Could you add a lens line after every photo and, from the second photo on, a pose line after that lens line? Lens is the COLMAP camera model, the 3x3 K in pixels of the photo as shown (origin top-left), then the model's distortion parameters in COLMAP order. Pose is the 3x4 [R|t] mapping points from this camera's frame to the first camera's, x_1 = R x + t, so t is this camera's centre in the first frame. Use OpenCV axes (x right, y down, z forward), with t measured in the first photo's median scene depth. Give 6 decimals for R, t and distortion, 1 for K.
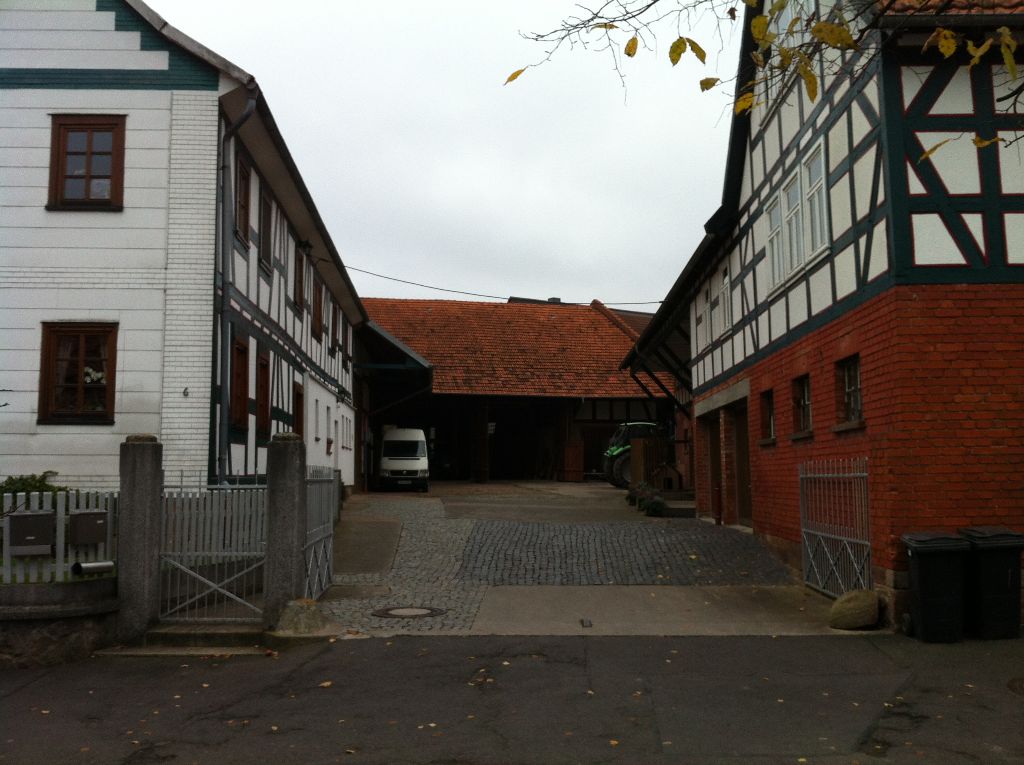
lens RADIAL K [[985.9, 0, 510.8], [0, 985.9, 399.5], [0, 0, 1]] dist [0.011681, -0.133446]
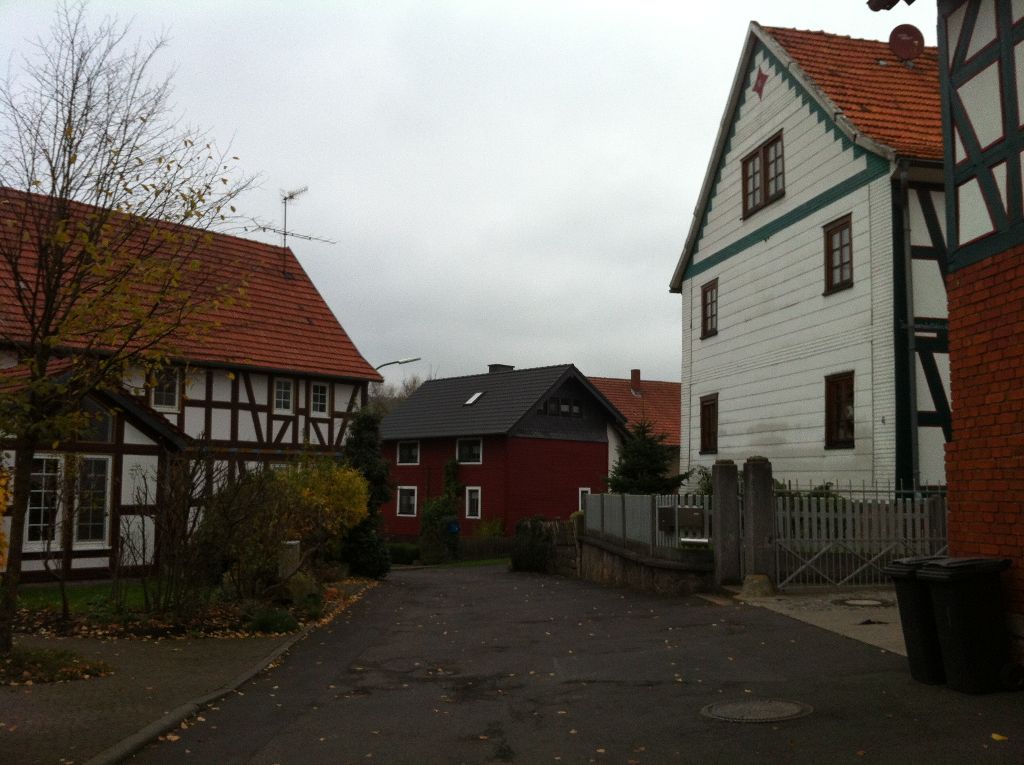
lens RADIAL K [[1074.3, 0, 512.0], [0, 1074.3, 382.5], [0, 0, 1]] dist [0.051122, -0.265067]
pose [[0.090562, -0.086880, -0.992094, 1.021574], [0.070146, 0.994270, -0.080667, 0.022942], [0.993417, -0.062286, 0.096138, 0.407725]]
